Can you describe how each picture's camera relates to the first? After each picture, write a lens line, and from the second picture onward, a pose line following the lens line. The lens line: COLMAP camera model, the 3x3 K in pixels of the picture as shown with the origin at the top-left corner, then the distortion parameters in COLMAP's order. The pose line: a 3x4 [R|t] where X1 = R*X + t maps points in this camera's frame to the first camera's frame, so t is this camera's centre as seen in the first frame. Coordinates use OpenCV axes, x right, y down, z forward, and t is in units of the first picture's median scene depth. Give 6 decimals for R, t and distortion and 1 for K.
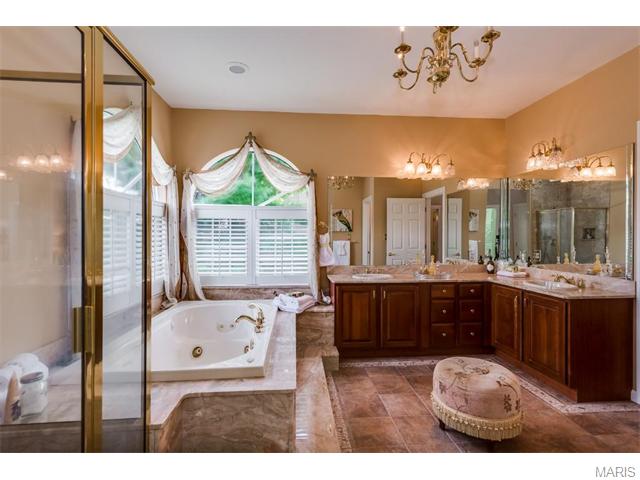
lens RADIAL K [[317.8, 0, 318.9], [0, 317.8, 239.1], [0, 0, 1]] dist [0.004763, -0.001175]
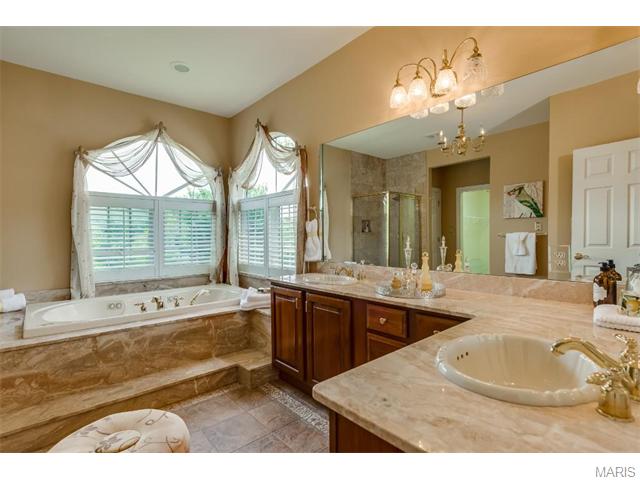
lens RADIAL K [[317.8, 0, 317.5], [0, 317.8, 242.0], [0, 0, 1]] dist [0.004763, -0.001175]
pose [[0.589010, 0.007430, -0.808092, 0.658965], [0.004732, 0.999909, 0.012643, 0.027851], [0.808112, -0.011271, 0.588921, 0.550710]]
